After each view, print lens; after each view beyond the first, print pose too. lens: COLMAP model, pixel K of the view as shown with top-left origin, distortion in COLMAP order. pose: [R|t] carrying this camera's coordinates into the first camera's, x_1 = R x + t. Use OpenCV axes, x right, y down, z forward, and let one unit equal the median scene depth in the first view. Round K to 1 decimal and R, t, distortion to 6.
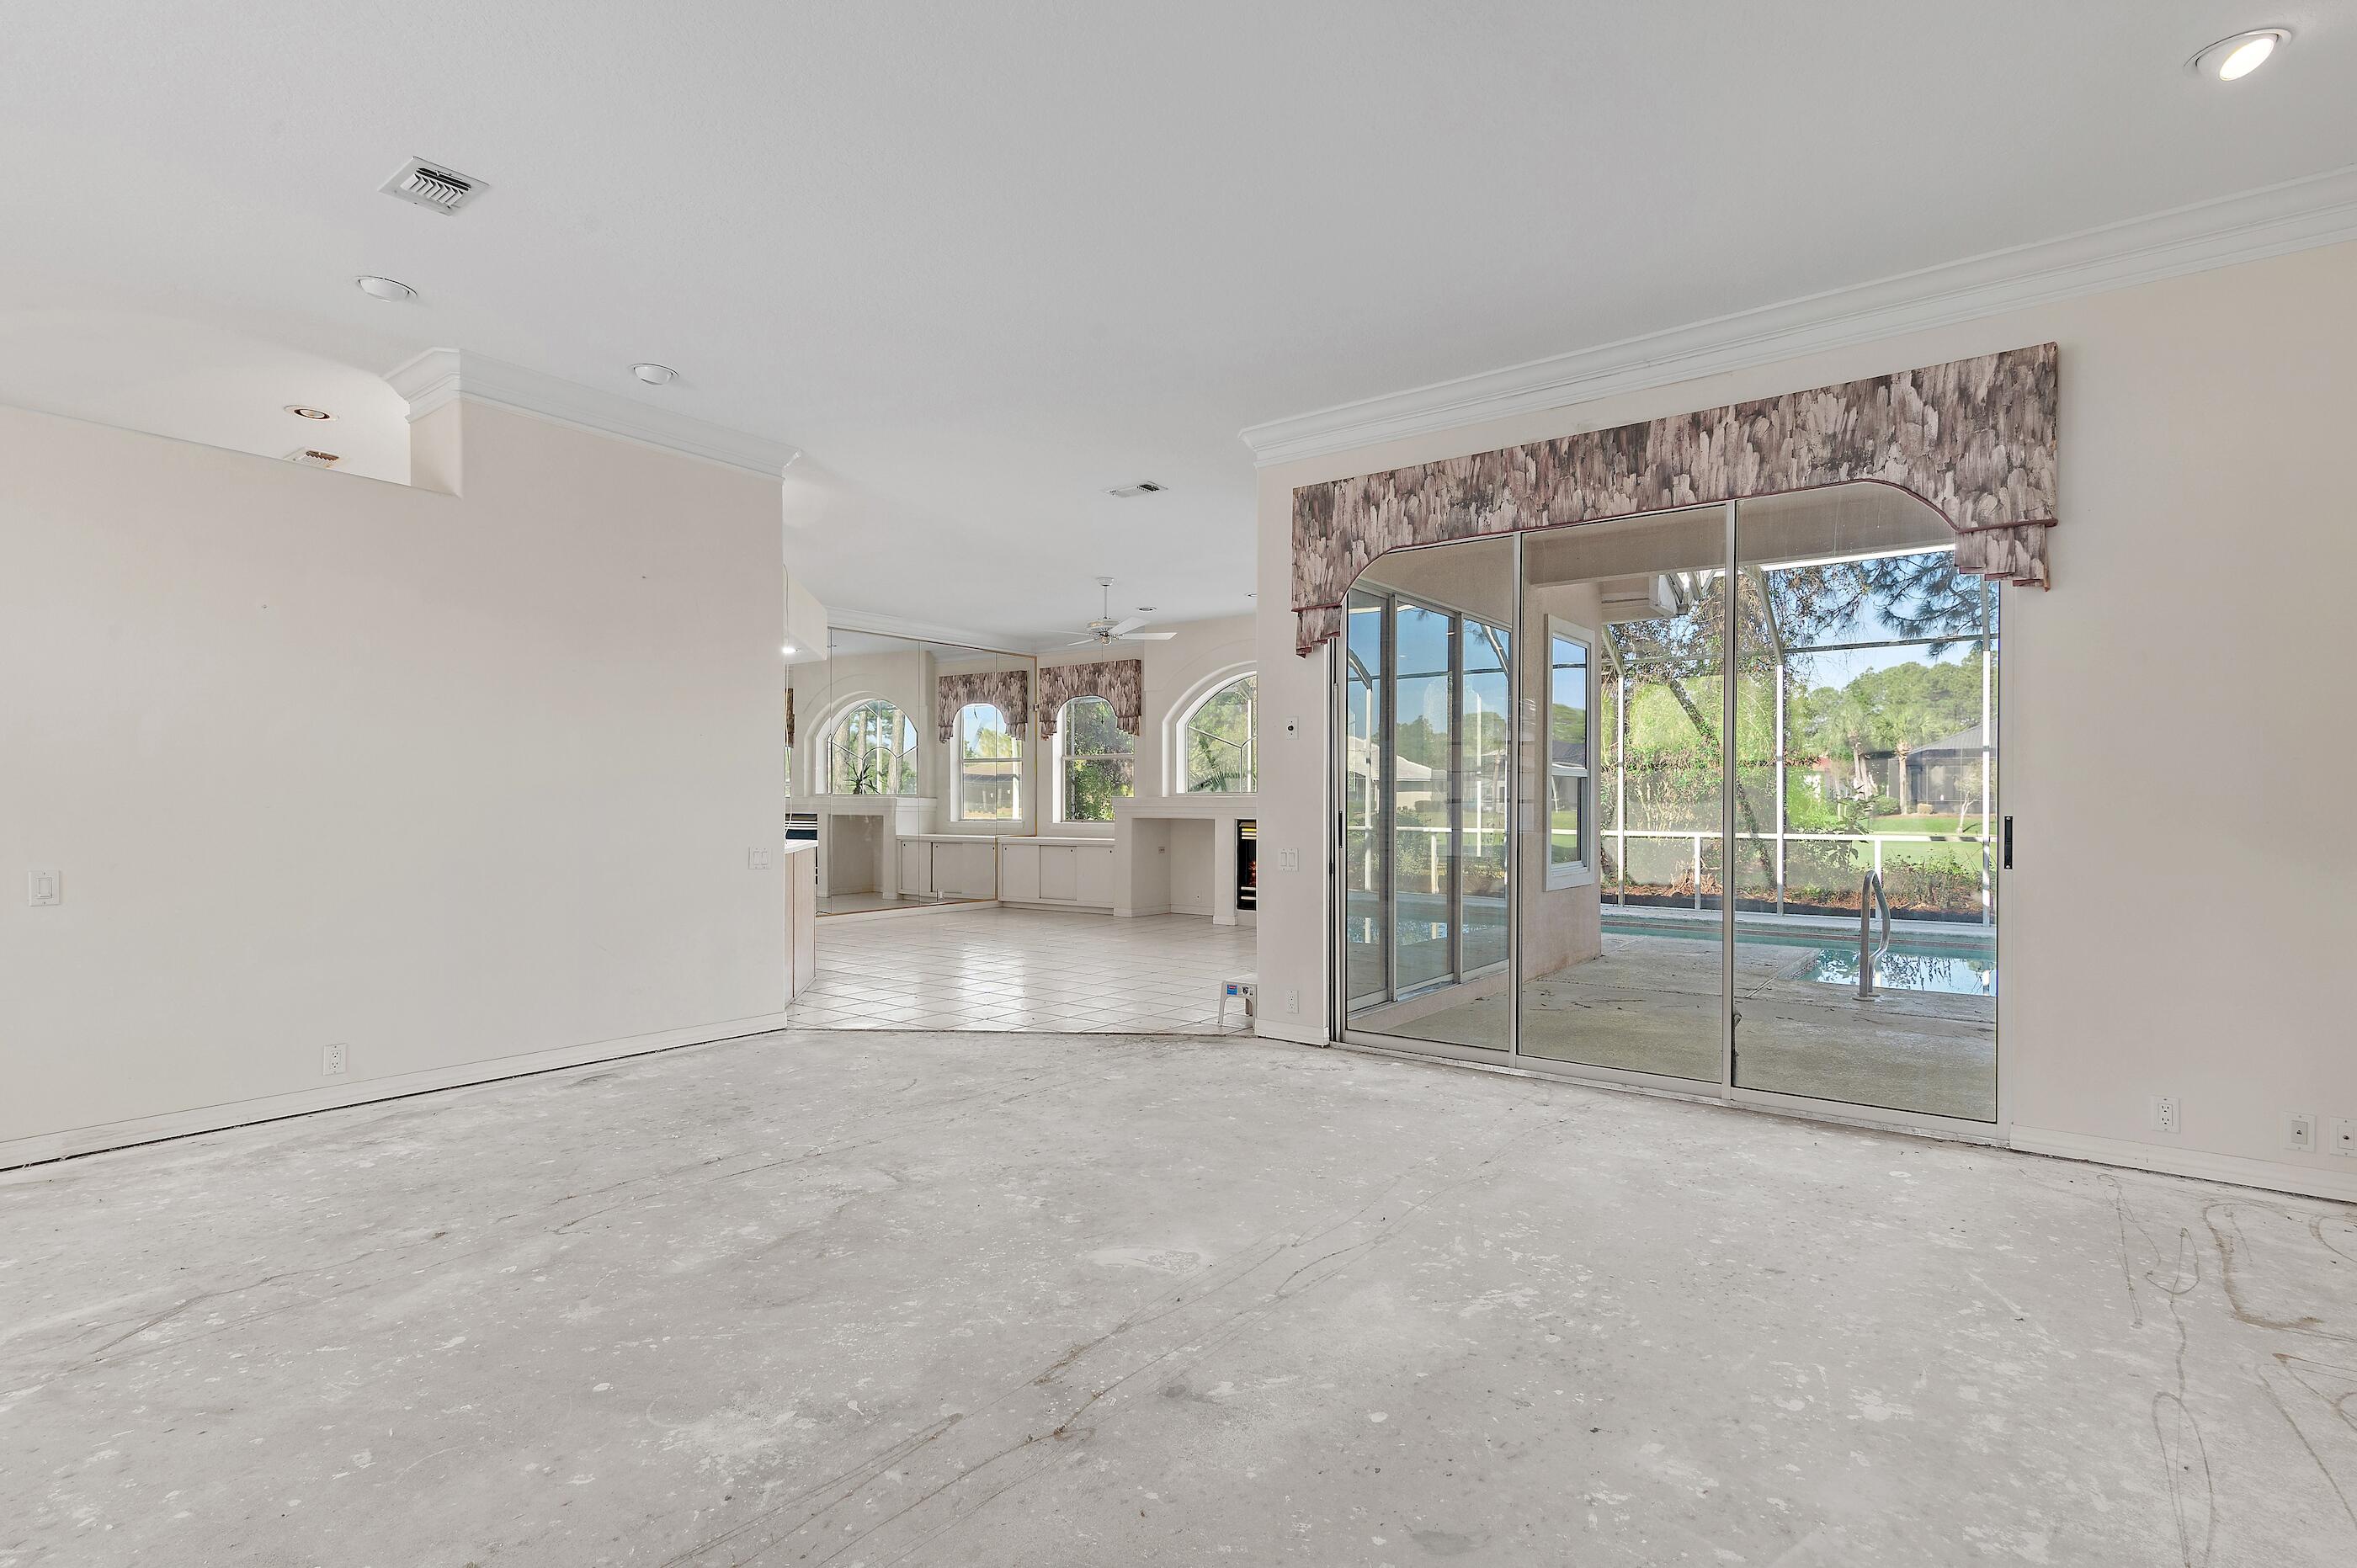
lens RADIAL K [[1162.7, 0, 1140.4], [0, 1162.7, 806.4], [0, 0, 1]] dist [0.017707, 0.000687]
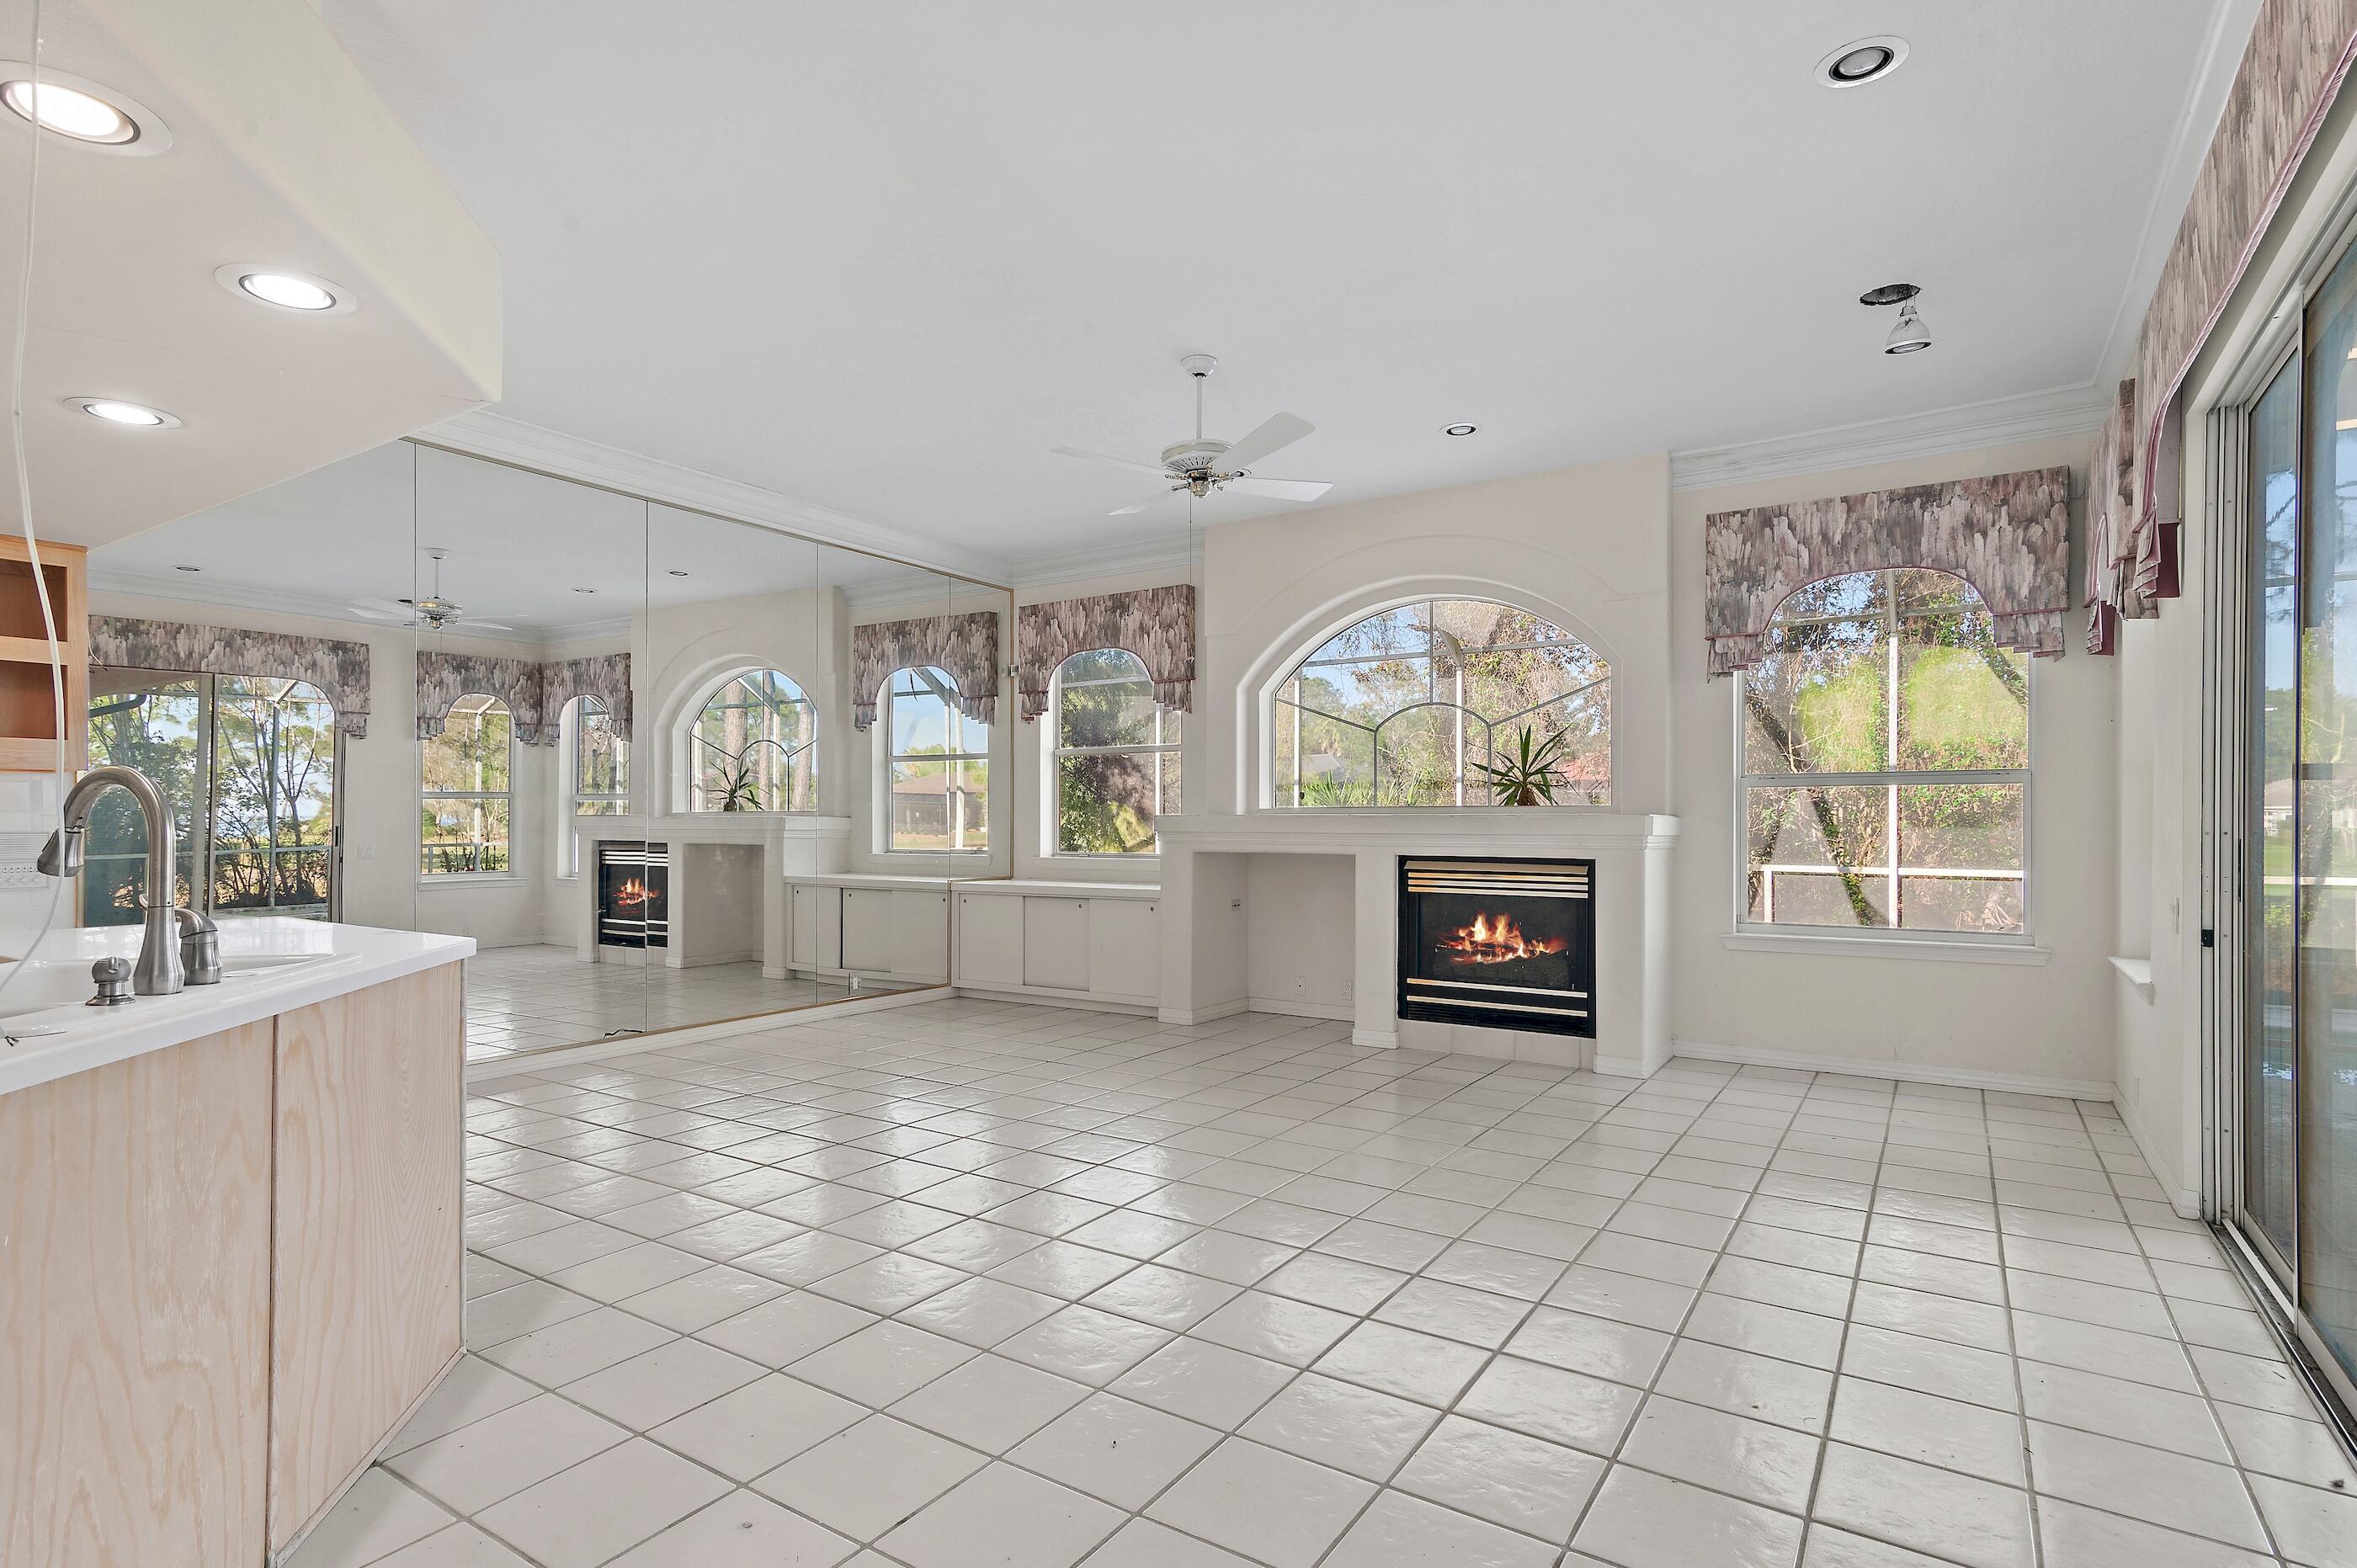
lens RADIAL K [[1162.7, 0, 1176.6], [0, 1162.7, 825.7], [0, 0, 1]] dist [0.017707, 0.000687]
pose [[0.996041, 0.000666, 0.088897, -0.149629], [-0.000459, 0.999997, -0.002352, -0.003344], [-0.088899, 0.002301, 0.996038, 0.971195]]
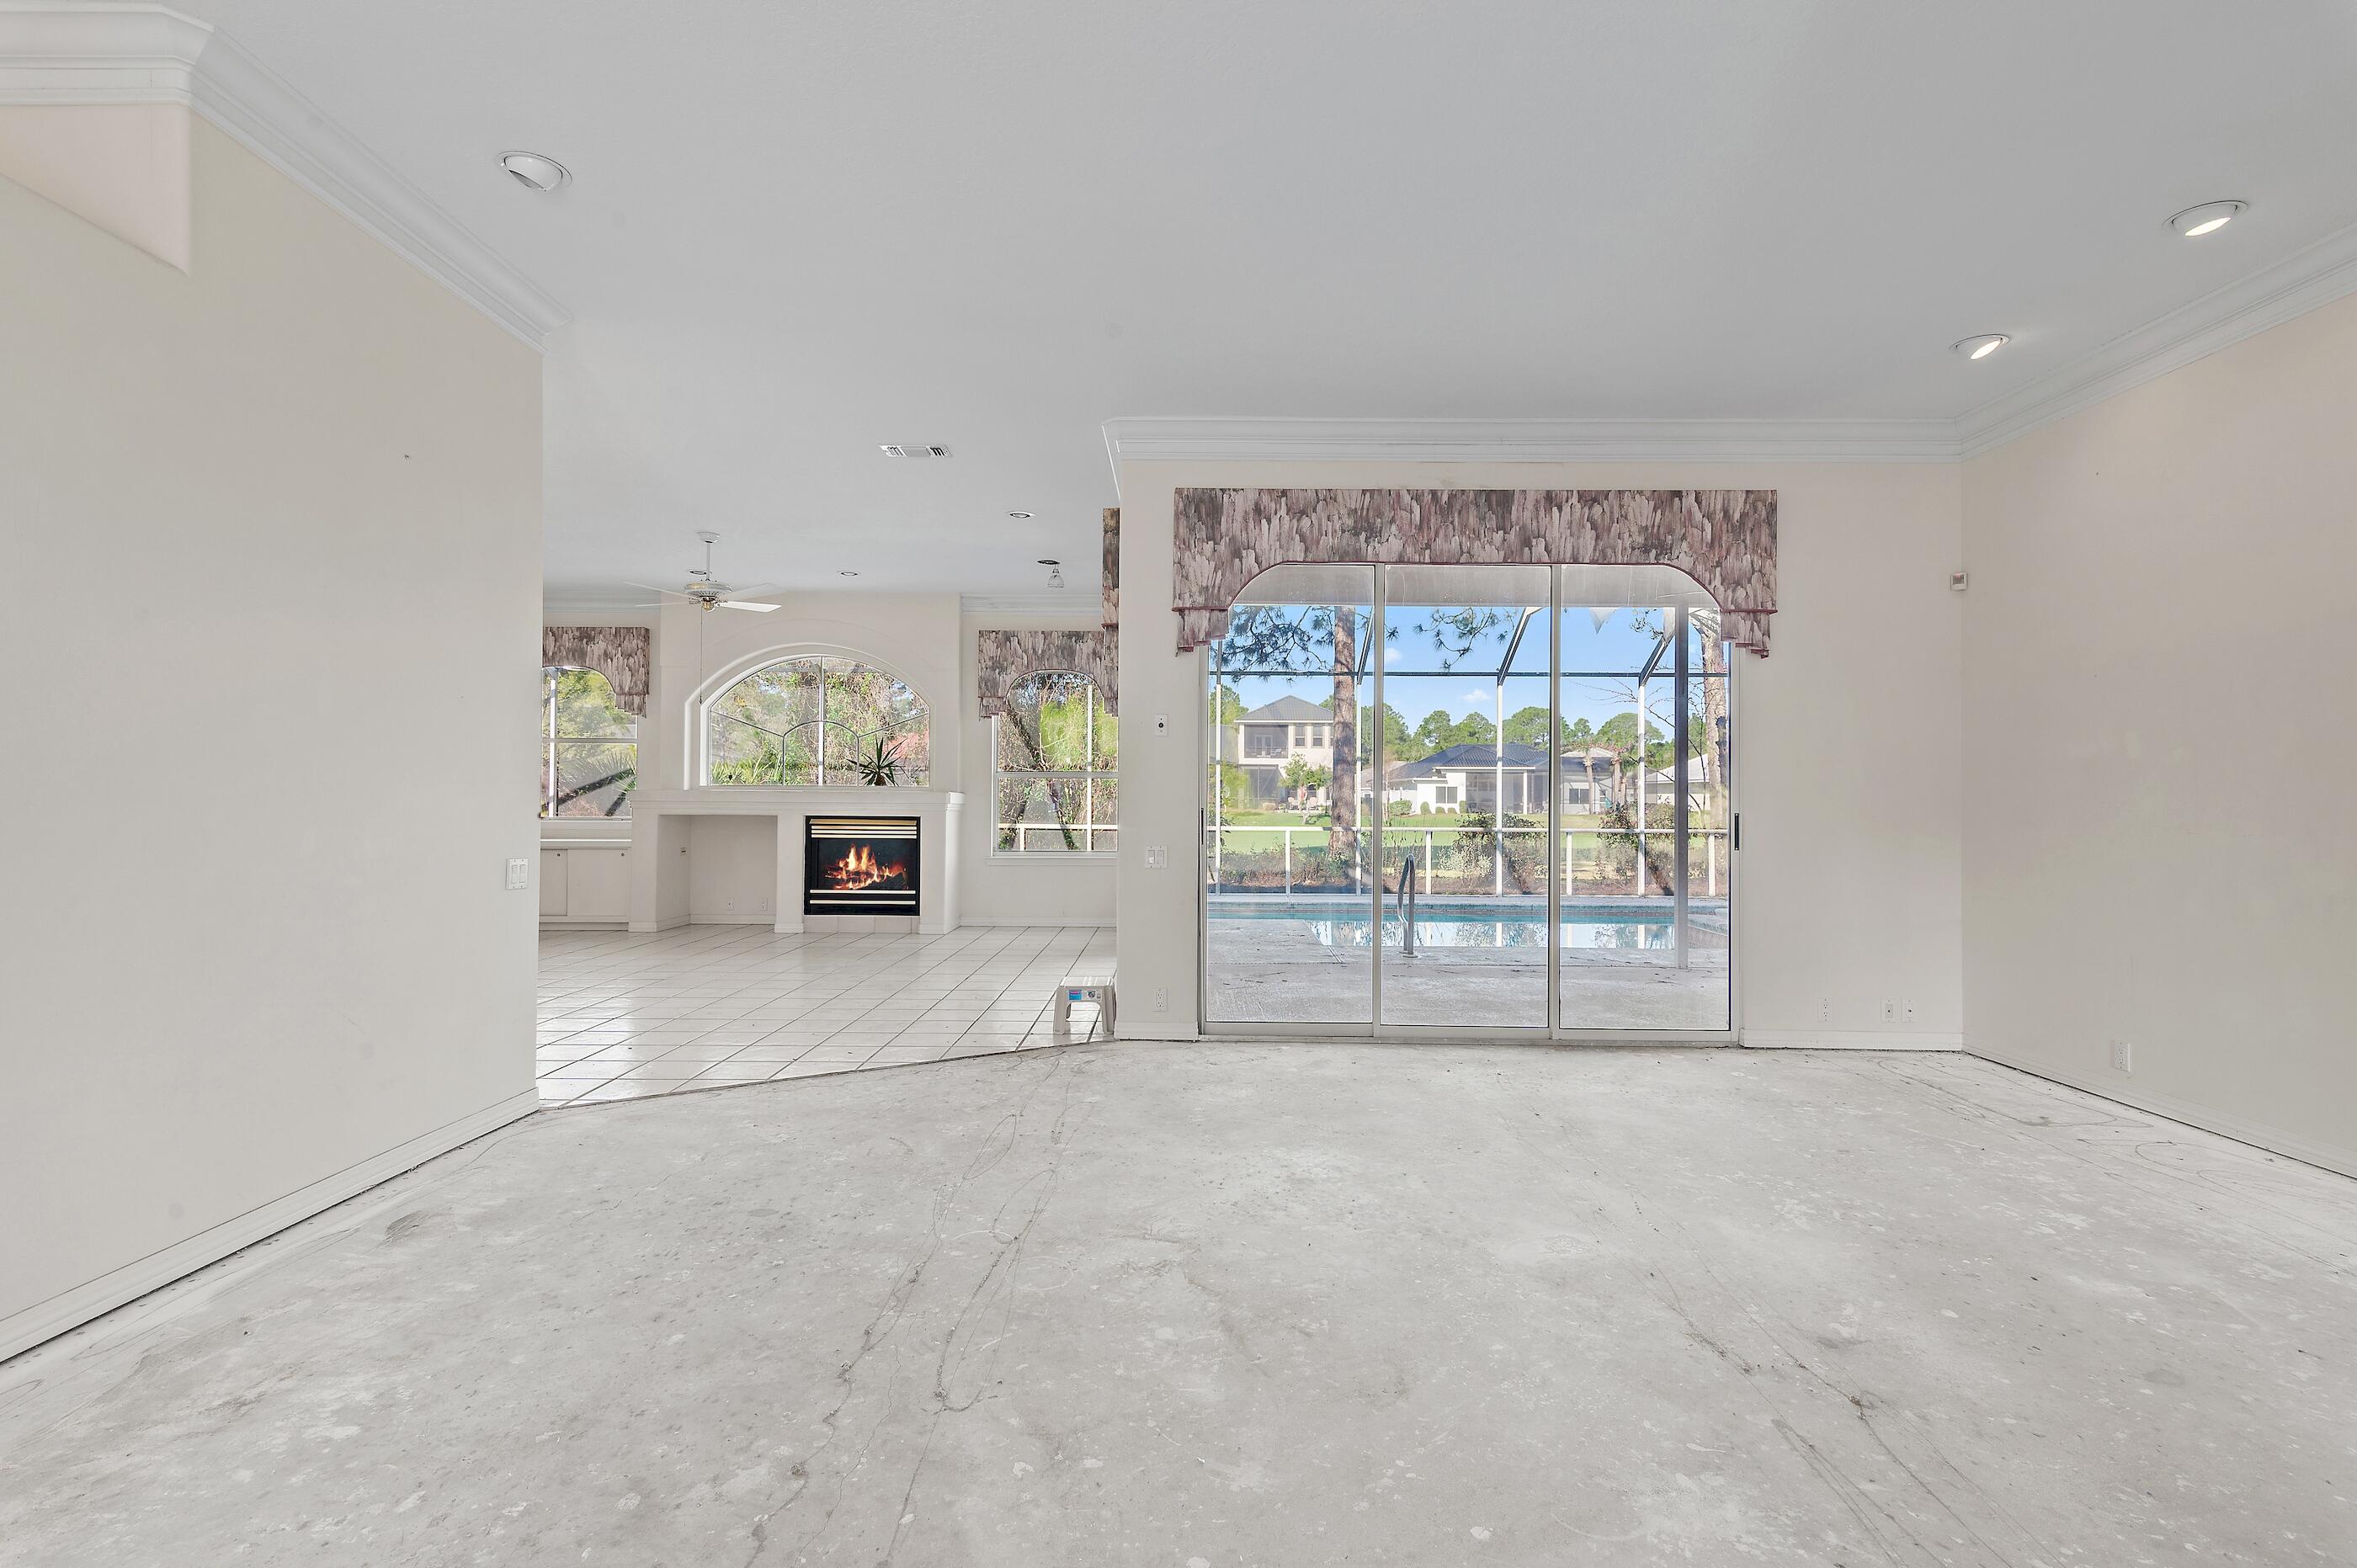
lens RADIAL K [[1162.7, 0, 1161.8], [0, 1162.7, 781.4], [0, 0, 1]] dist [0.017707, 0.000687]
pose [[0.796818, 0.014489, 0.604045, -0.518117], [-0.004682, 0.999830, -0.017806, -0.001464], [-0.604201, 0.011360, 0.796751, 0.224280]]
